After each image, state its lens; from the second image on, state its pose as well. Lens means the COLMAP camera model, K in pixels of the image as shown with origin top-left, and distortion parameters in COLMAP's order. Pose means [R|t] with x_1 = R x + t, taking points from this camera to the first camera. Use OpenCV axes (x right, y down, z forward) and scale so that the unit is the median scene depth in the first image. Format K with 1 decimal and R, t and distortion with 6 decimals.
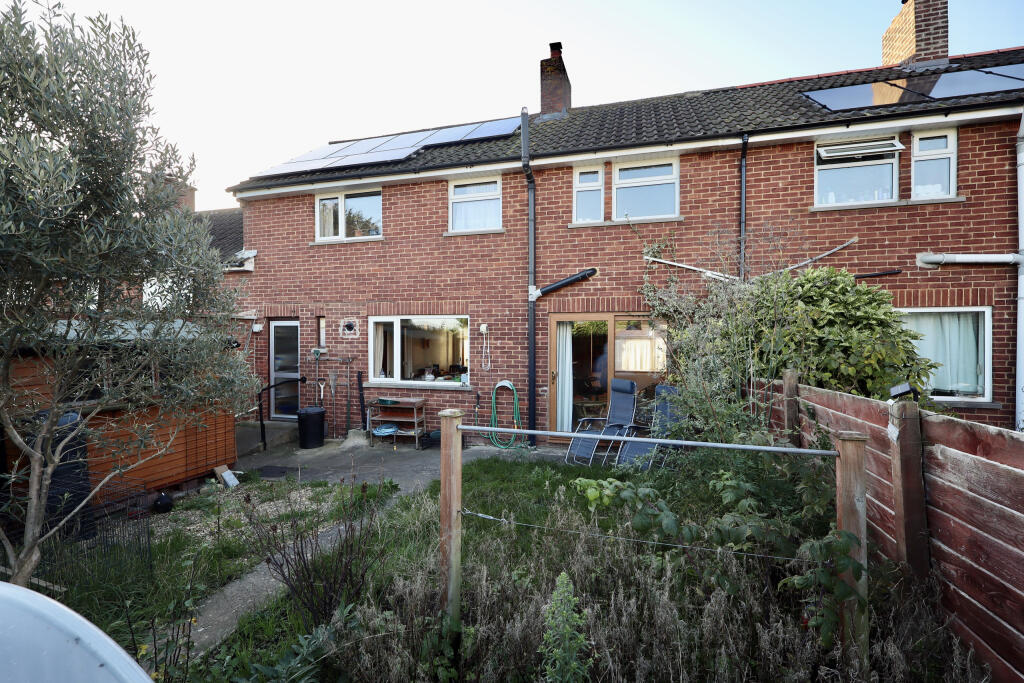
lens RADIAL K [[467.9, 0, 512.5], [0, 467.9, 341.0], [0, 0, 1]] dist [0.000988, 0.000776]
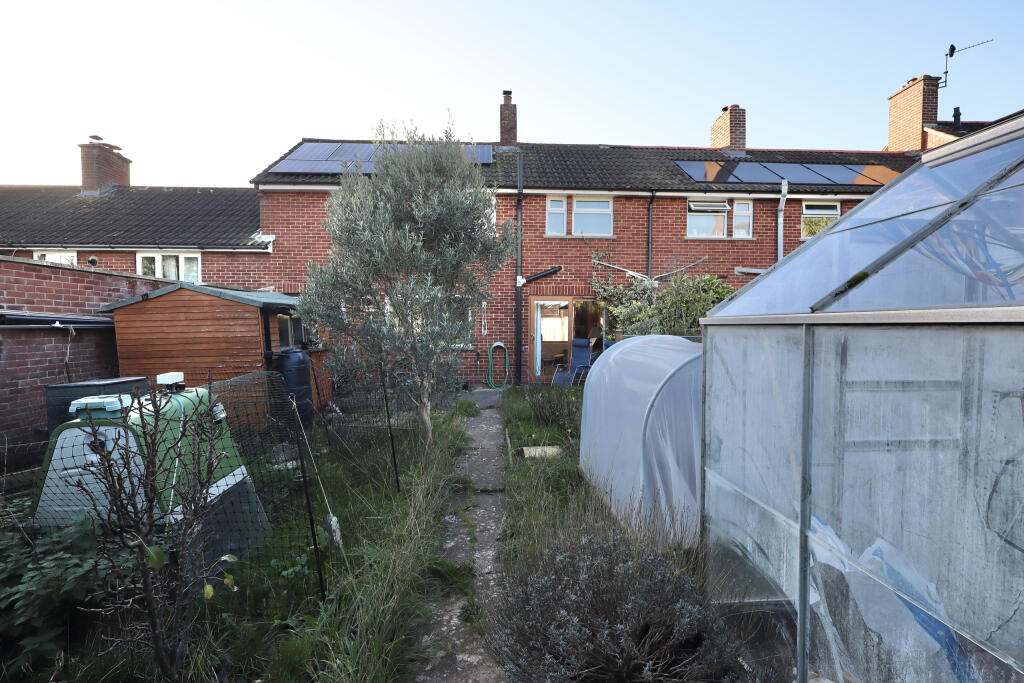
lens RADIAL K [[467.9, 0, 511.5], [0, 467.9, 341.7], [0, 0, 1]] dist [0.000988, 0.000776]
pose [[0.945305, -0.007532, 0.326101, -0.469392], [-0.002260, 0.999558, 0.029637, 0.043820], [-0.326180, -0.028753, 0.944870, -0.378360]]
